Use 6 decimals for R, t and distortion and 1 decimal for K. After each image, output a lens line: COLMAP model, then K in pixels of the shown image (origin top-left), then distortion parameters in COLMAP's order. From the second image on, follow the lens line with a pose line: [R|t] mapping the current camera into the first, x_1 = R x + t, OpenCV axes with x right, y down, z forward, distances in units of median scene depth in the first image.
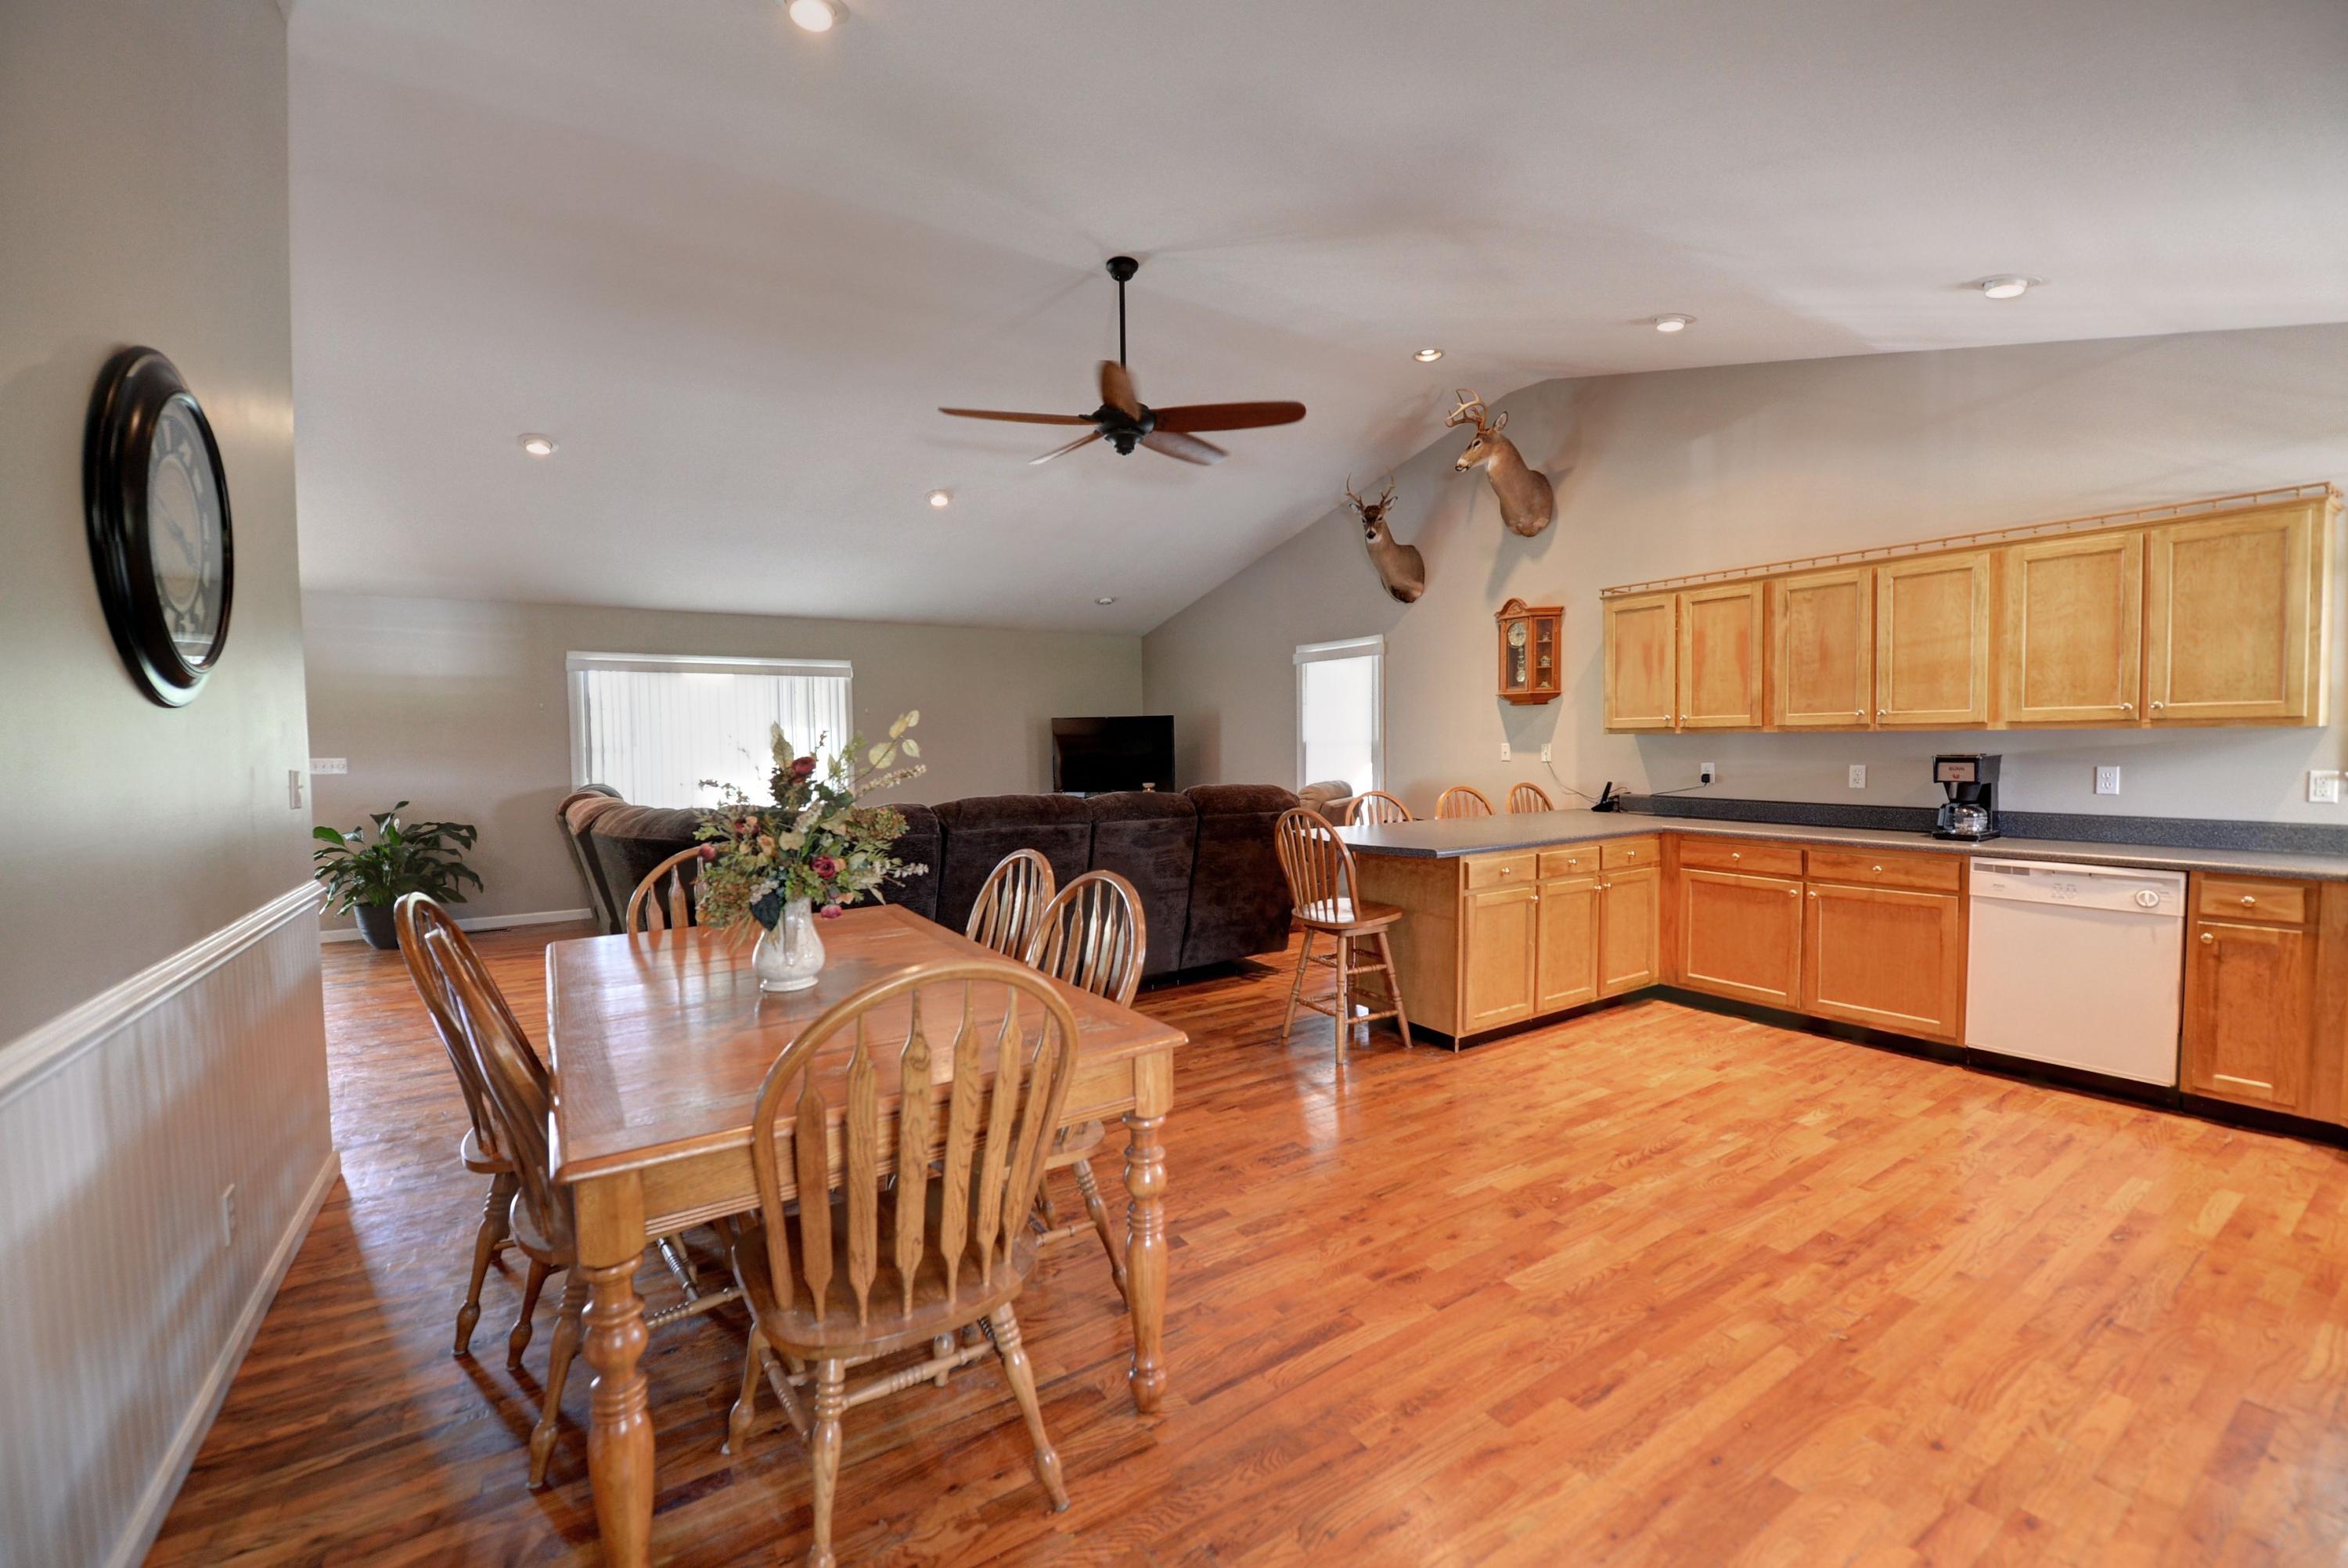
lens RADIAL K [[944.6, 0, 1166.4], [0, 944.6, 781.6], [0, 0, 1]] dist [-0.020195, -0.000473]
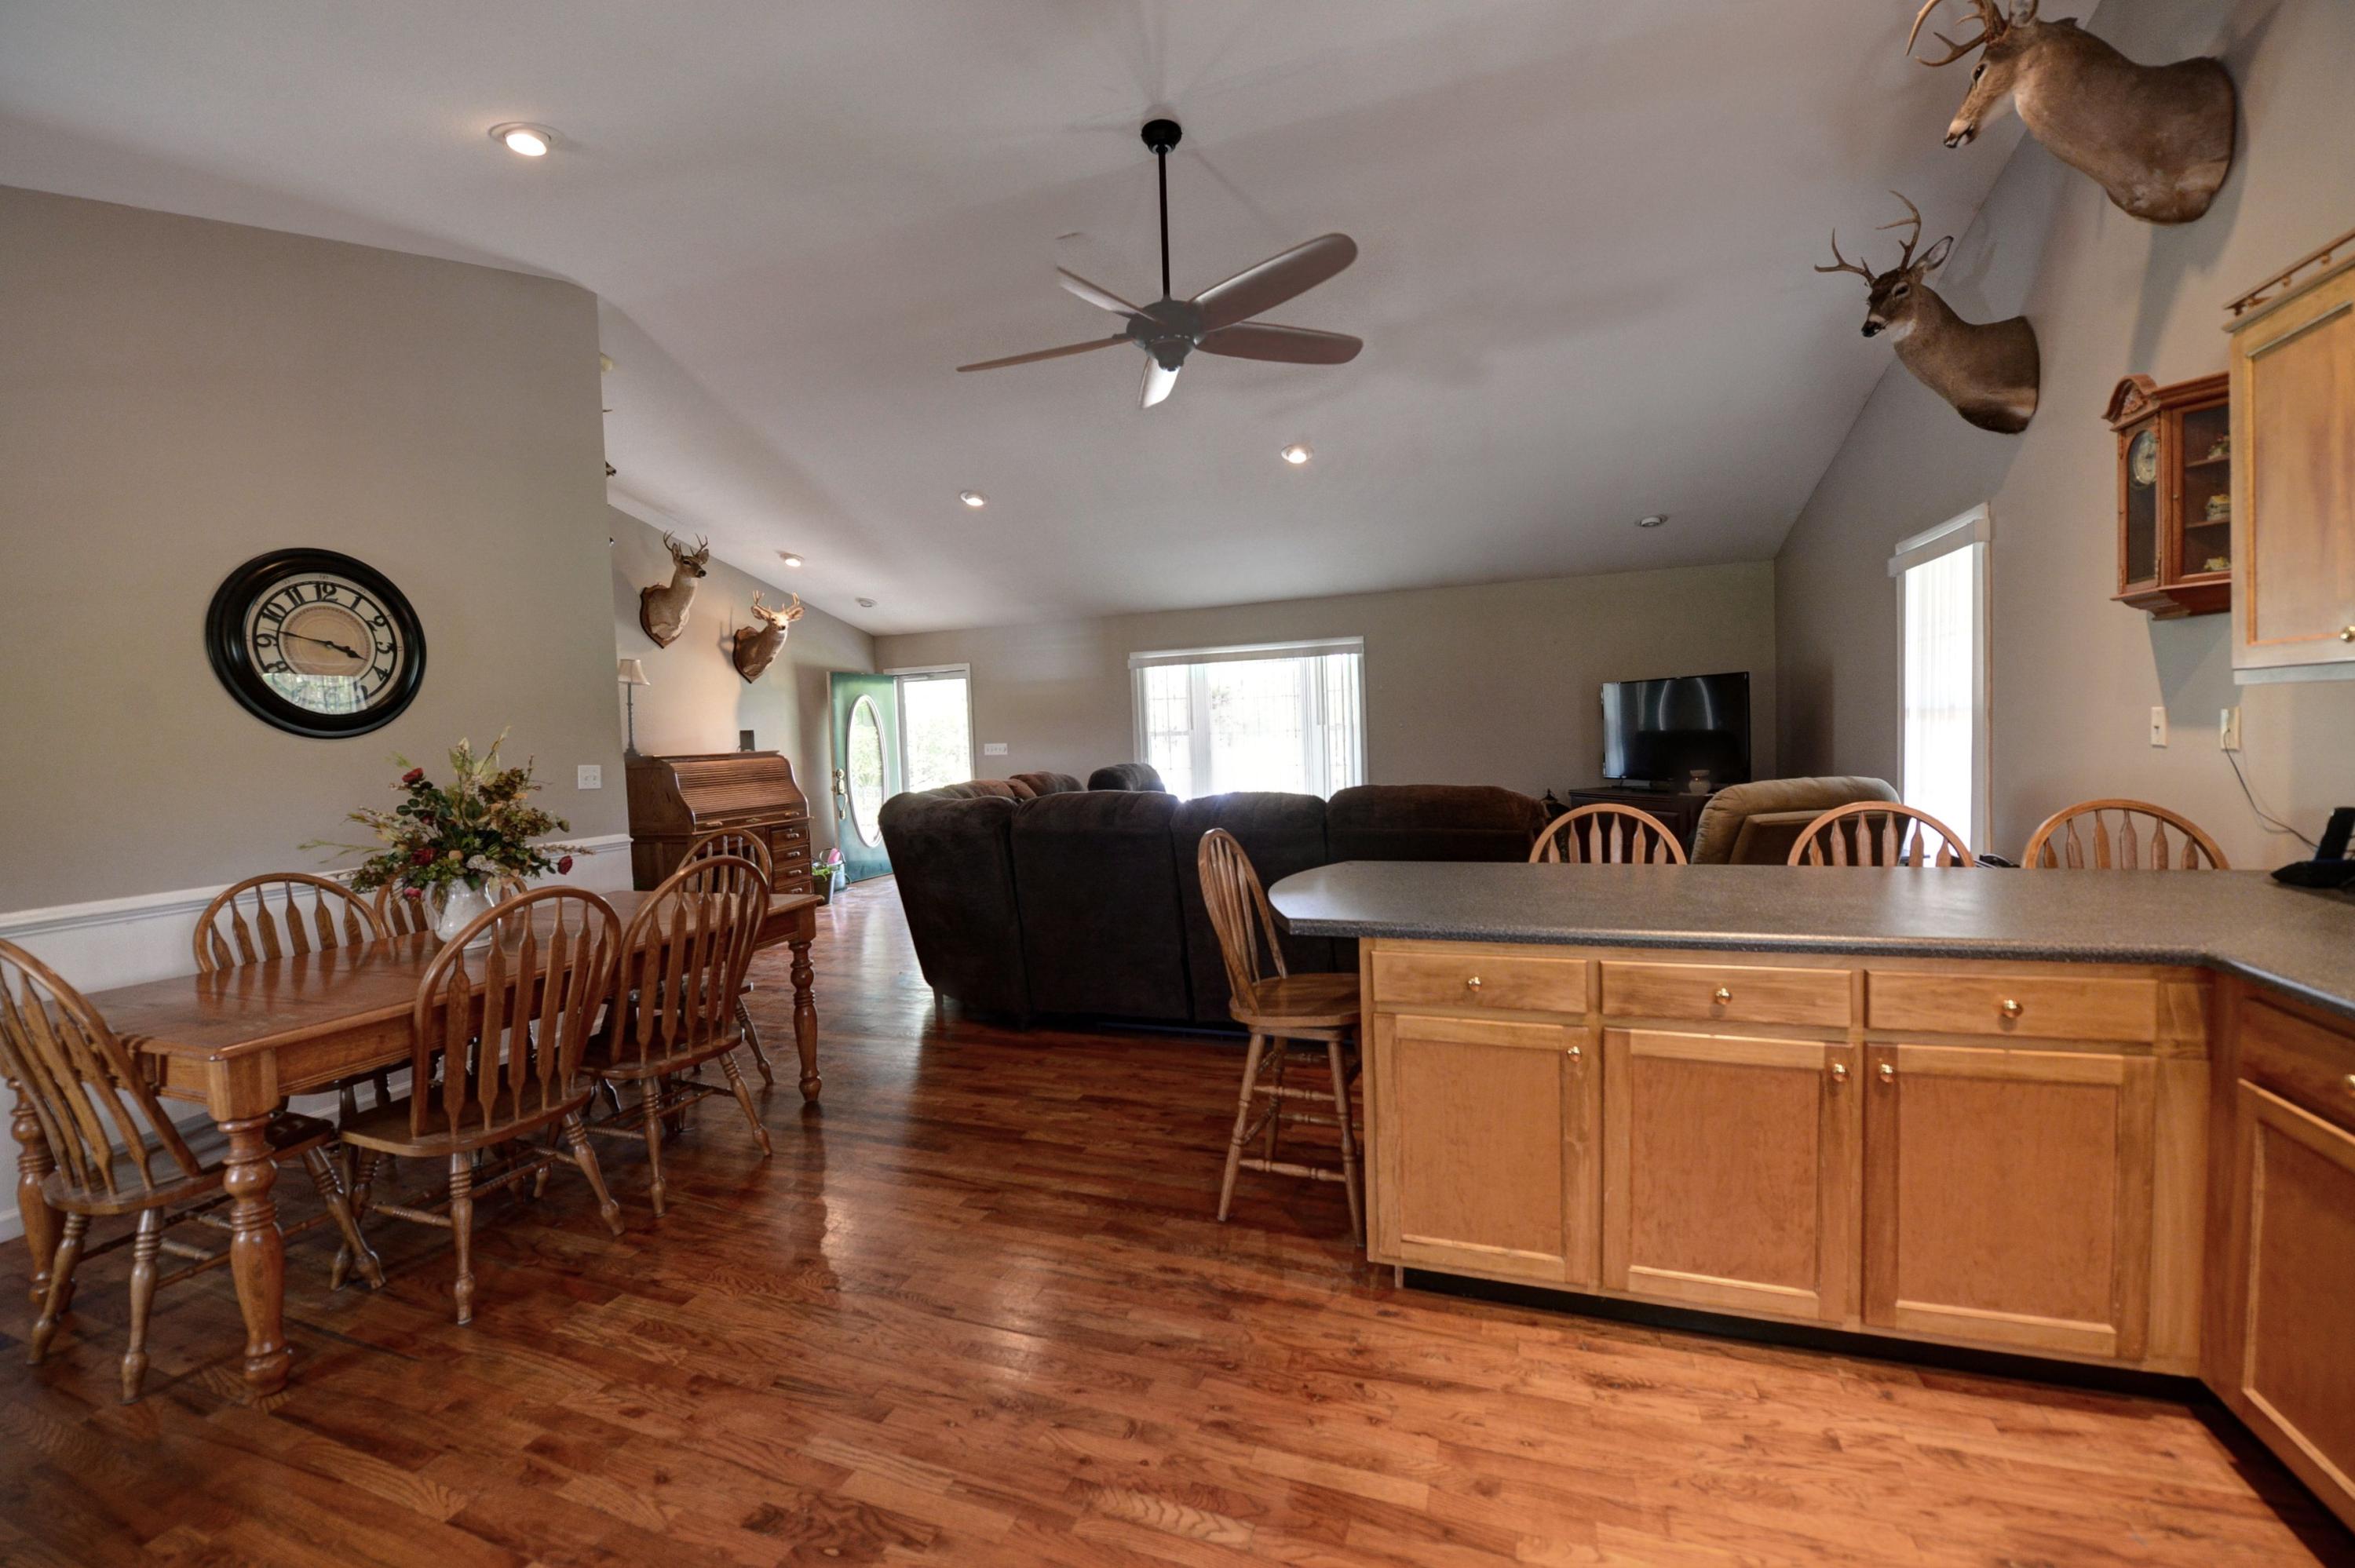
lens RADIAL K [[947.4, 0, 1169.9], [0, 947.4, 781.6], [0, 0, 1]] dist [-0.020195, -0.000473]
pose [[0.599970, 0.029145, -0.799491, 0.673941], [-0.001707, 0.999381, 0.035151, -0.030998], [0.800020, -0.019725, 0.599648, 0.573795]]
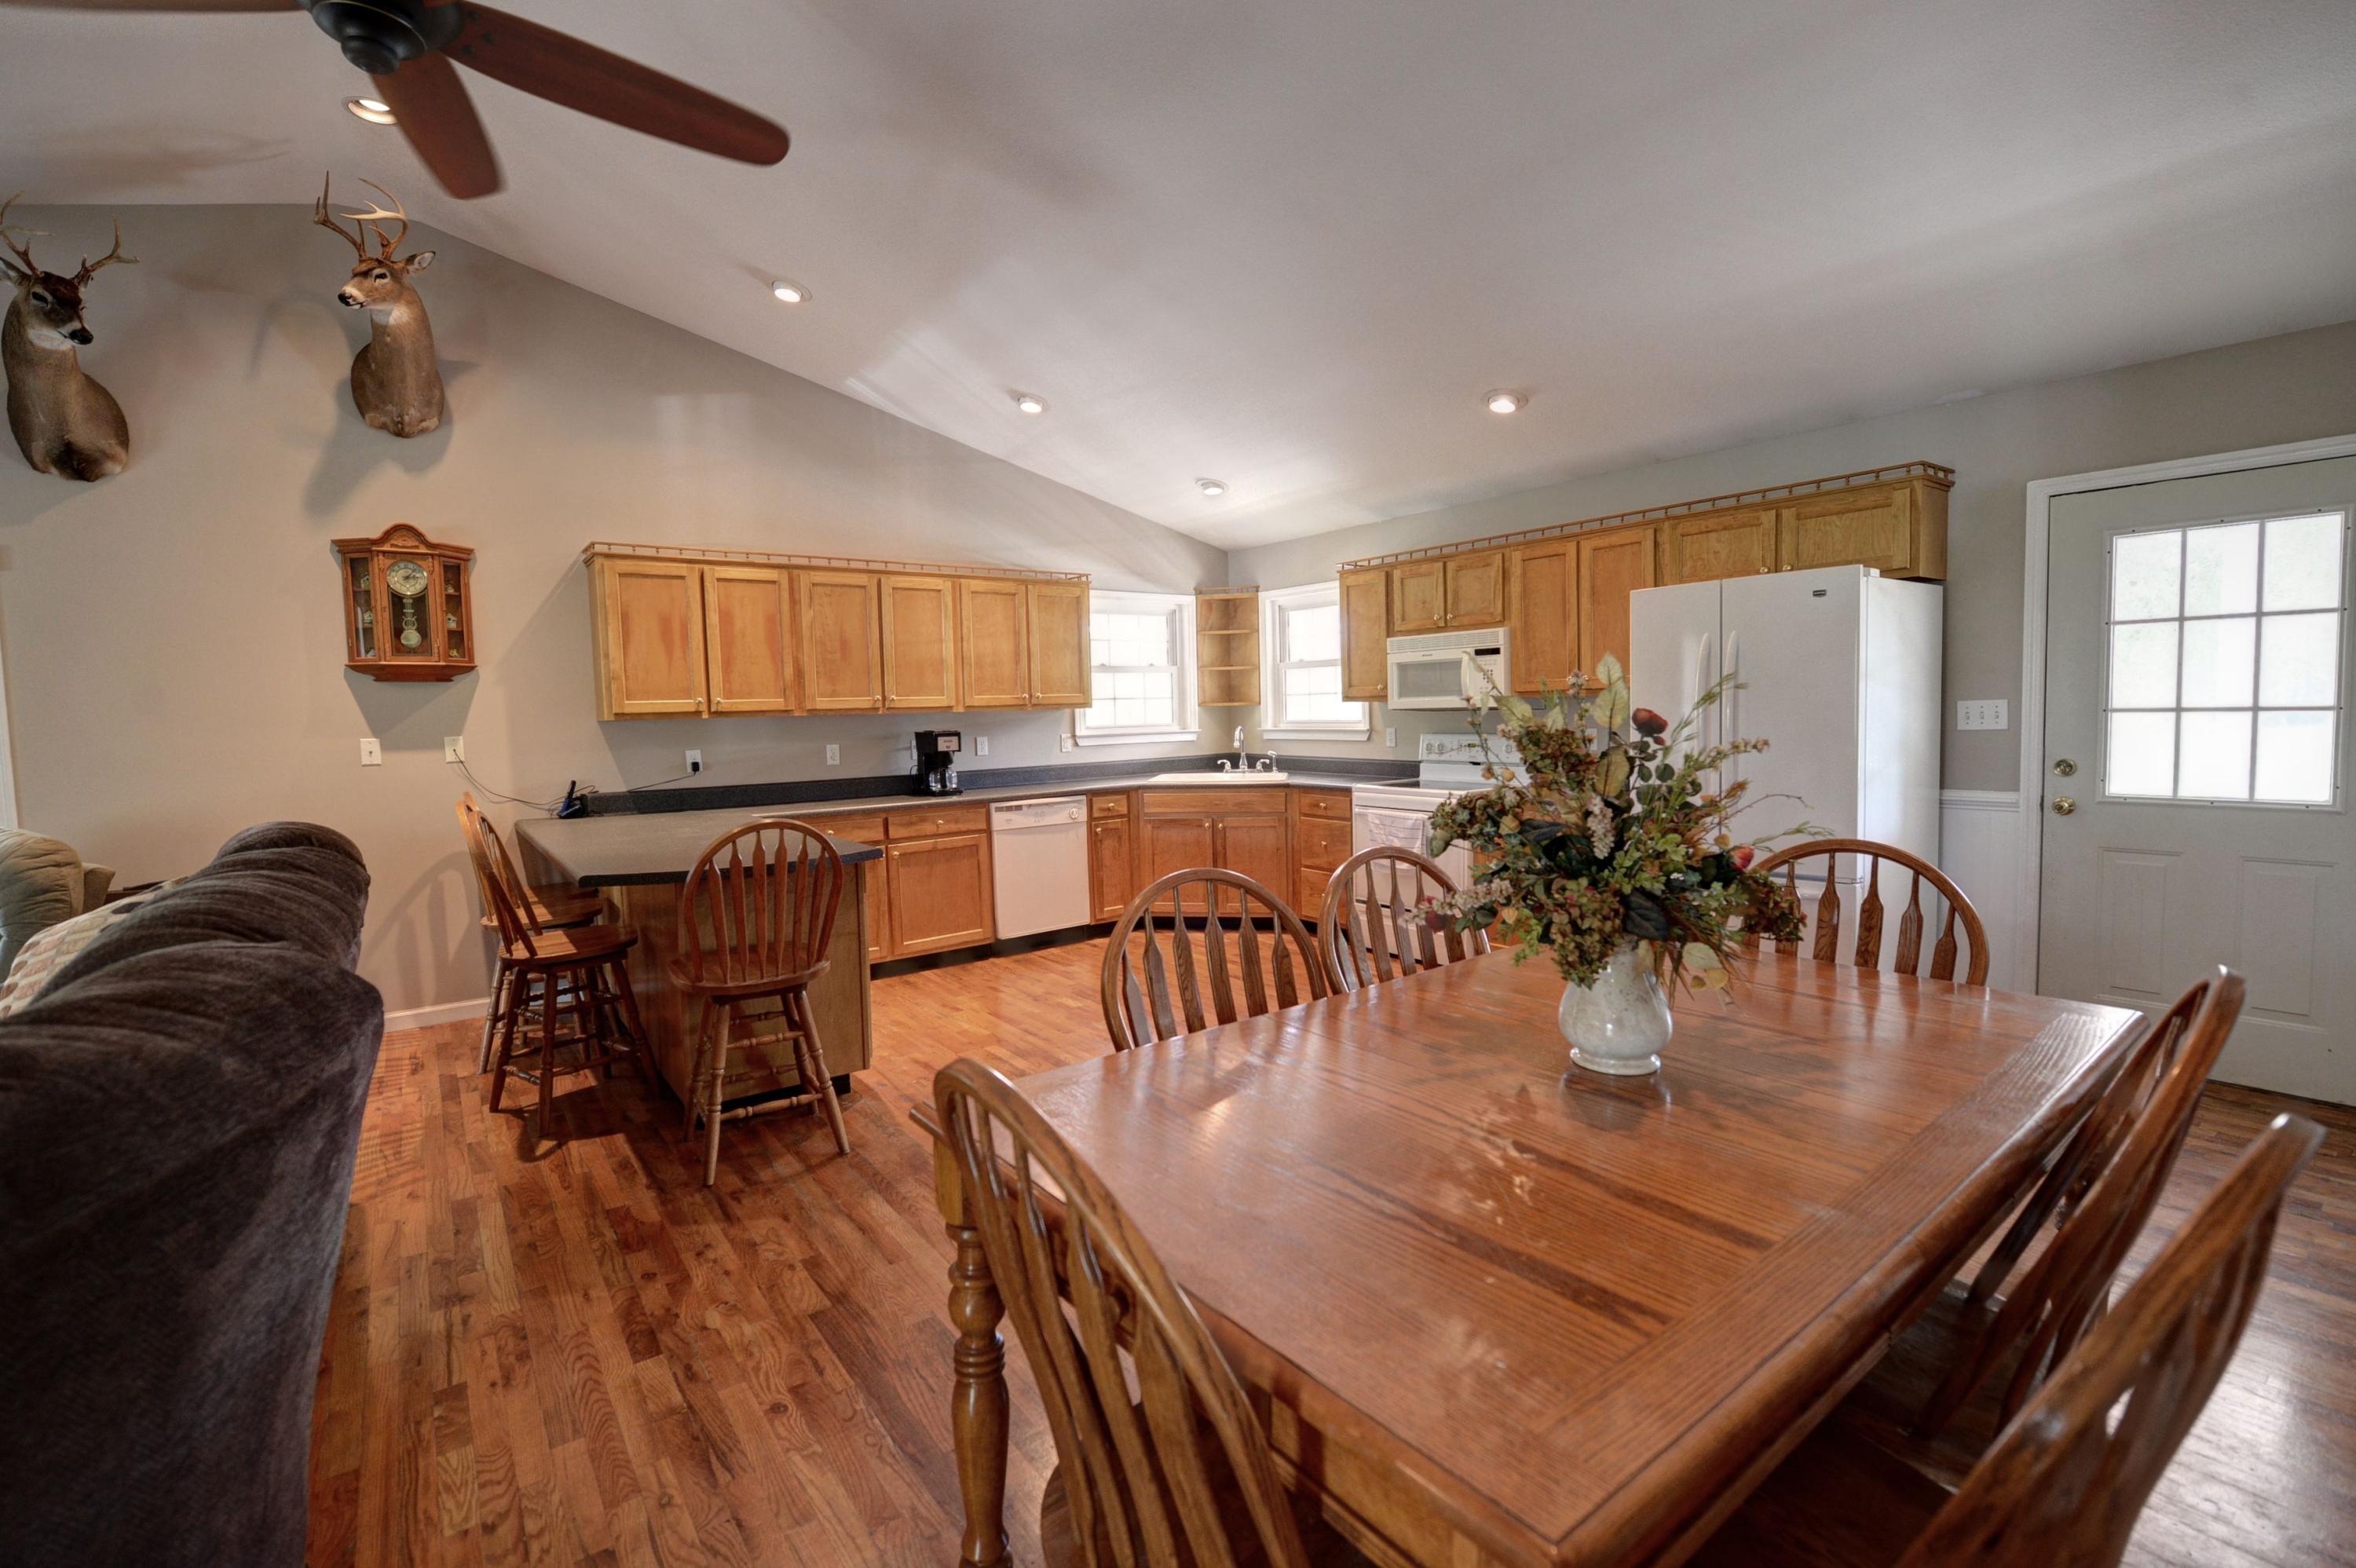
lens RADIAL K [[1029.4, 0, 1173.8], [0, 1029.4, 777.5], [0, 0, 1]] dist [-0.014073, -0.000004]
pose [[-0.072475, -0.054494, 0.995880, -0.618966], [0.068943, 0.995844, 0.059510, -0.026814], [-0.994985, 0.072972, -0.068417, 0.767253]]
